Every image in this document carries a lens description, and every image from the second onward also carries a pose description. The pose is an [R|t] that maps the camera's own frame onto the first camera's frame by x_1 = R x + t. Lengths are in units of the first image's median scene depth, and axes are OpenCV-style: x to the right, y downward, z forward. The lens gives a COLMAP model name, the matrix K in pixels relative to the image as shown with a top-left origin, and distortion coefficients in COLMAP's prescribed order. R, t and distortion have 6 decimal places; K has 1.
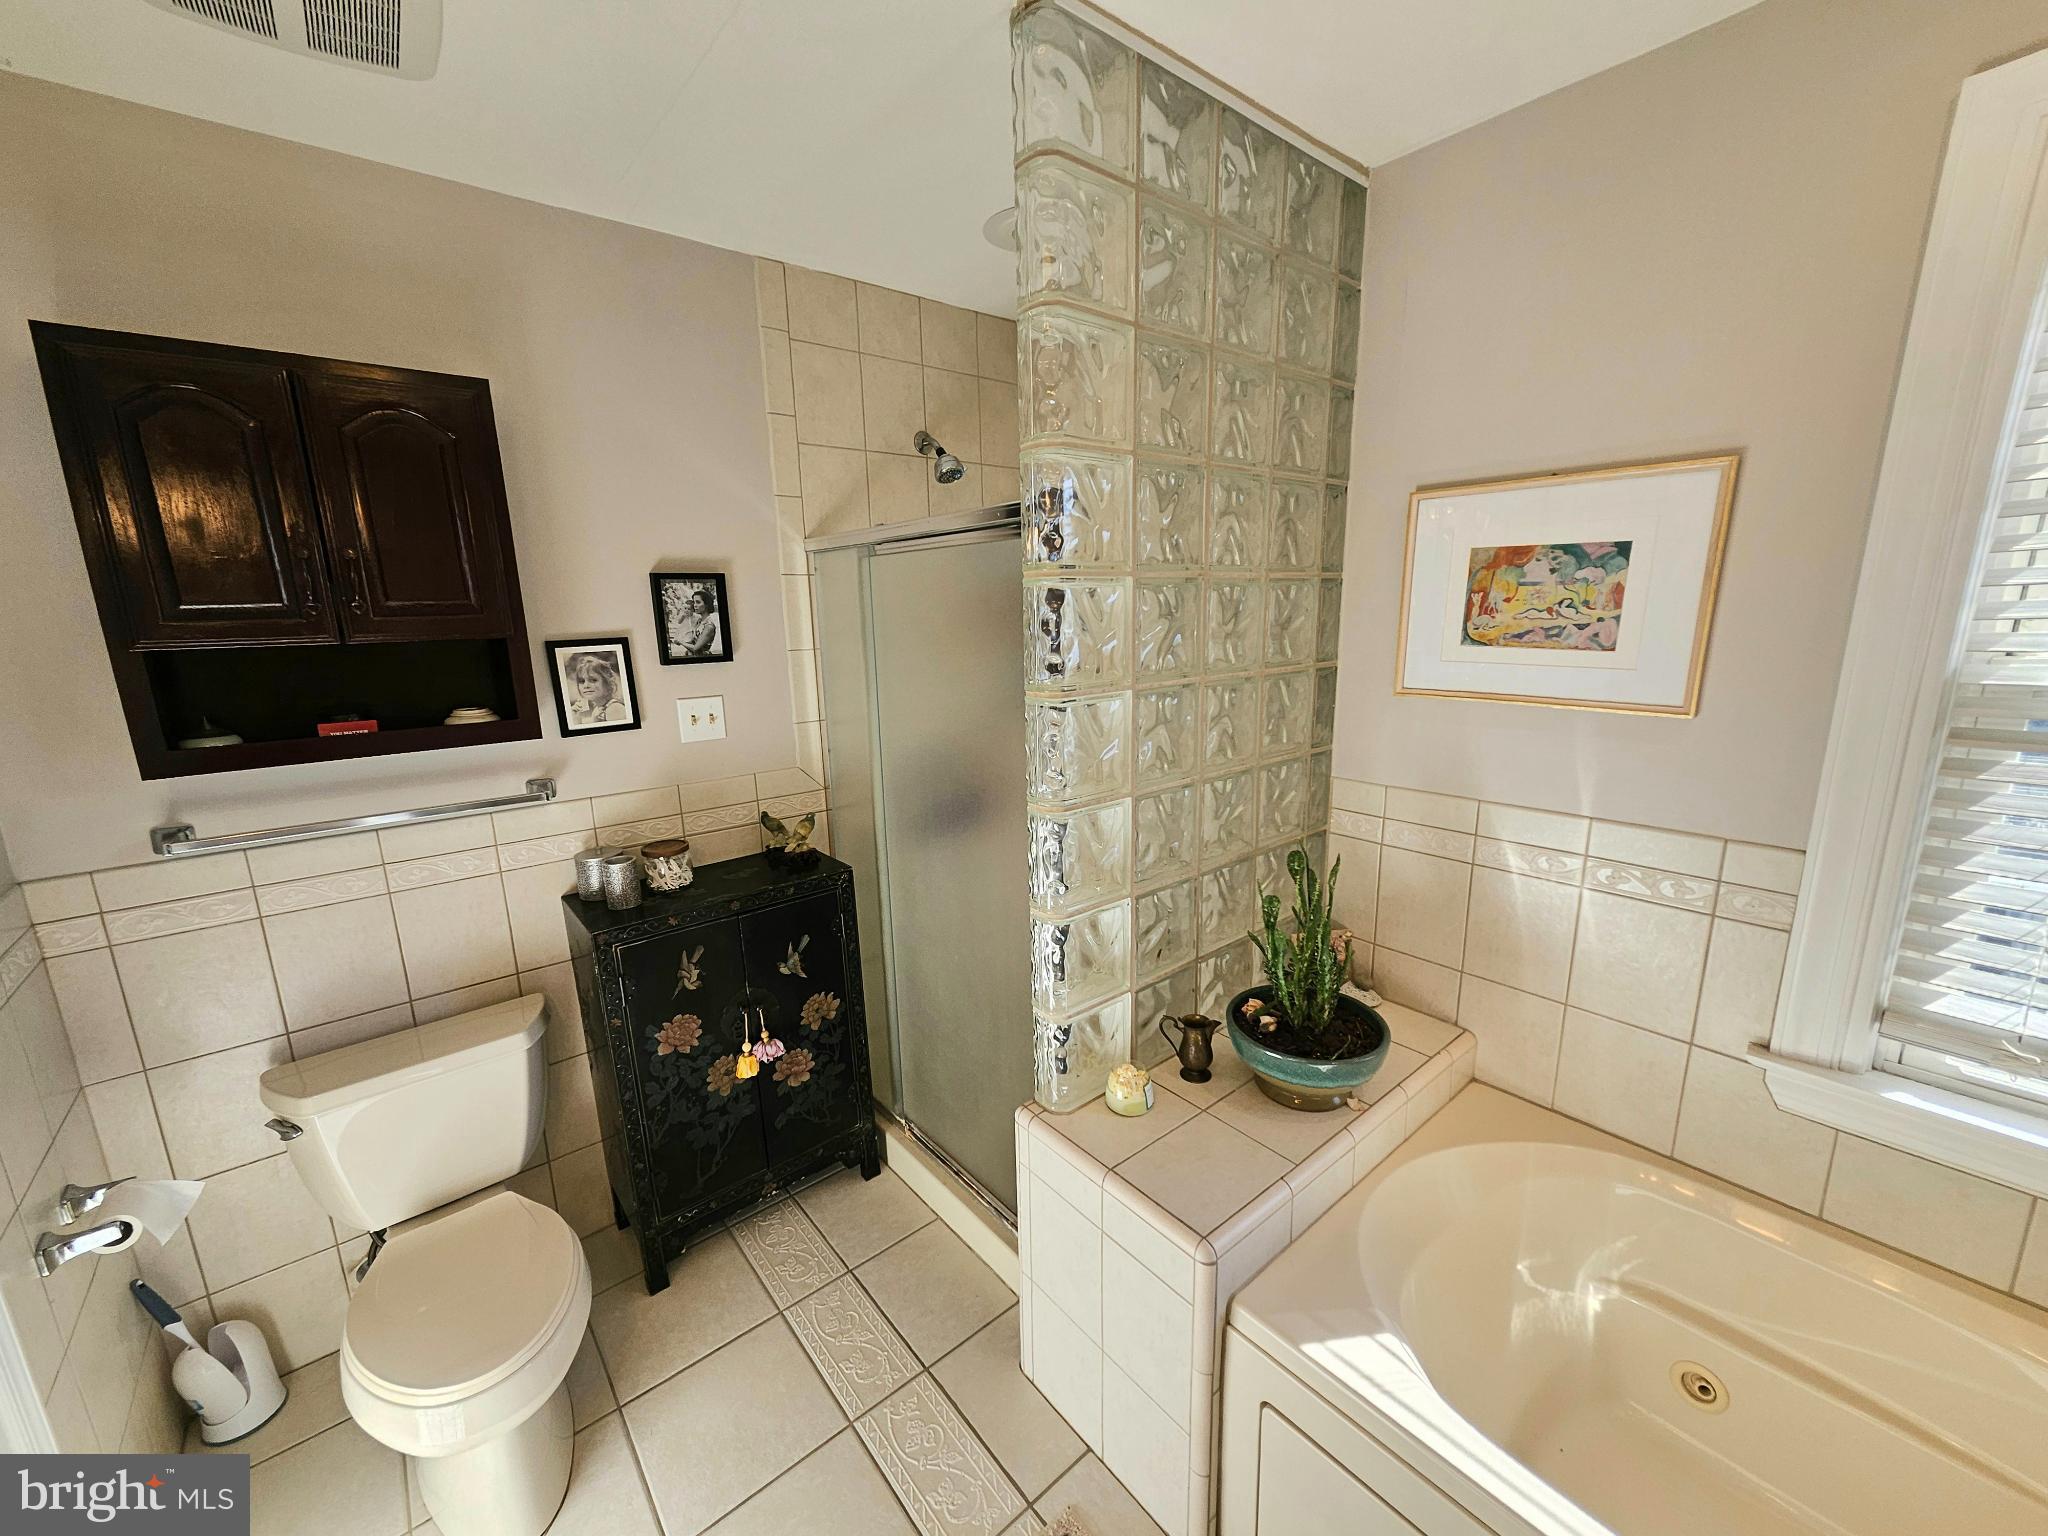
lens RADIAL K [[801.5, 0, 1032.0], [0, 801.5, 778.3], [0, 0, 1]] dist [0.007324, -0.003660]
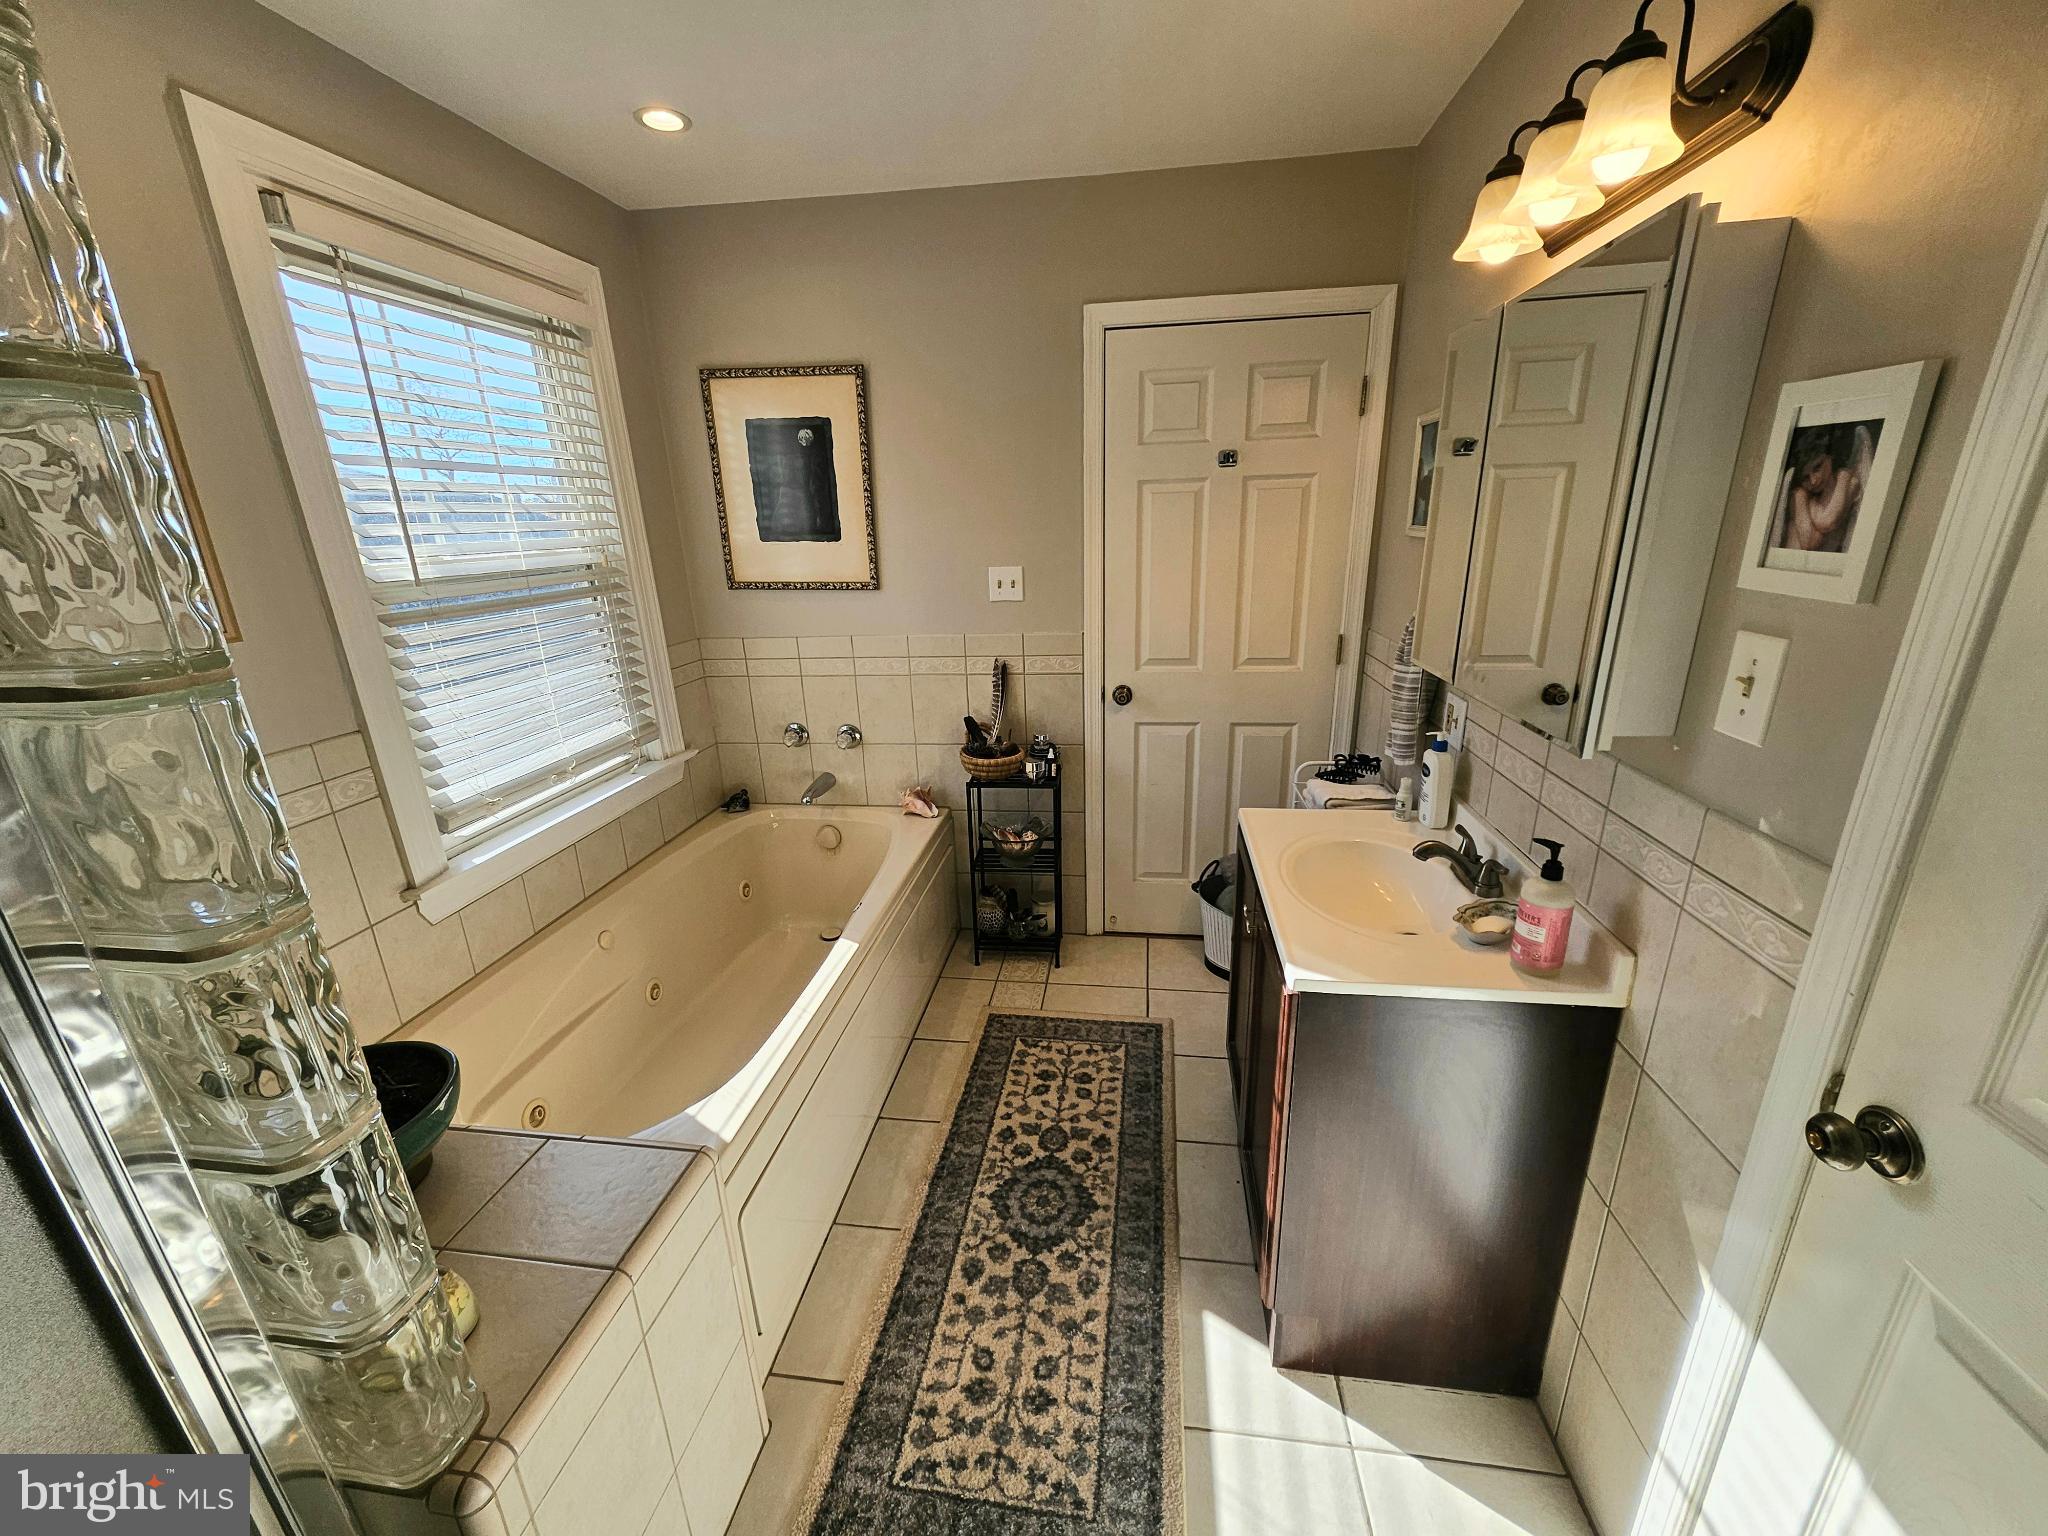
lens RADIAL K [[799.4, 0, 1024.8], [0, 799.4, 782.3], [0, 0, 1]] dist [0.003932, -0.000435]
pose [[-0.667390, -0.192050, 0.719519, -0.540151], [0.199343, 0.884847, 0.421079, -0.133404], [-0.717533, 0.424455, -0.552254, 0.861256]]
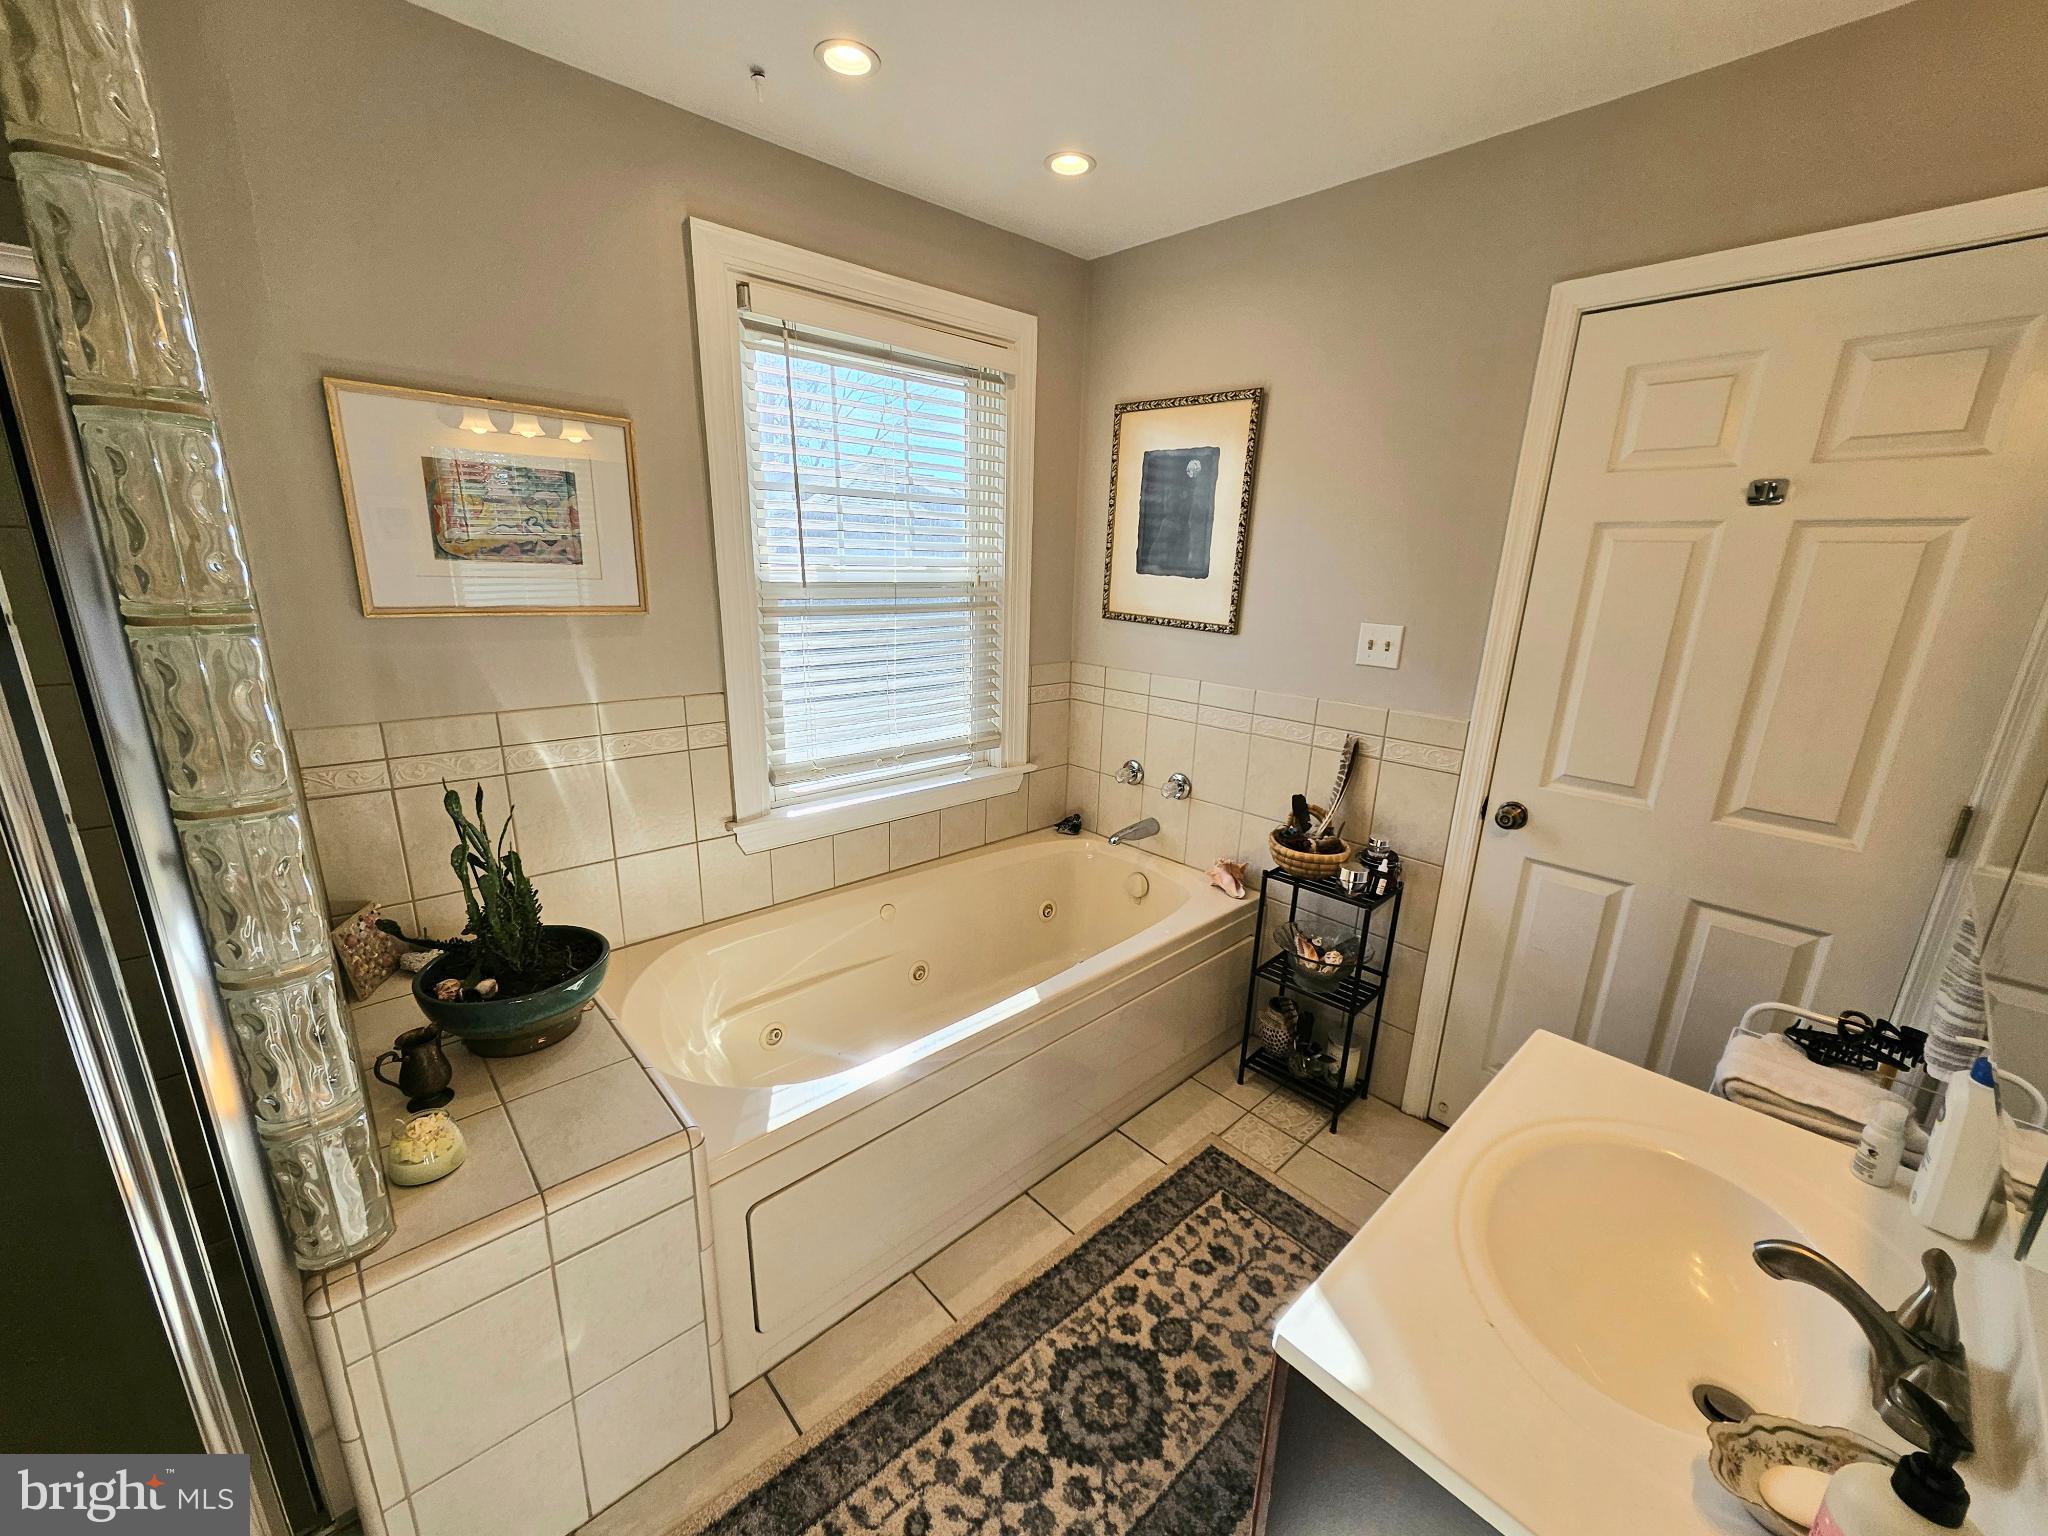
lens RADIAL K [[801.5, 0, 1032.0], [0, 801.5, 778.3], [0, 0, 1]] dist [0.007324, -0.003660]
pose [[-0.047403, -0.245702, 0.968186, -0.561928], [0.181664, 0.950990, 0.250232, -0.029038], [-0.982217, 0.187746, -0.000444, 0.378911]]
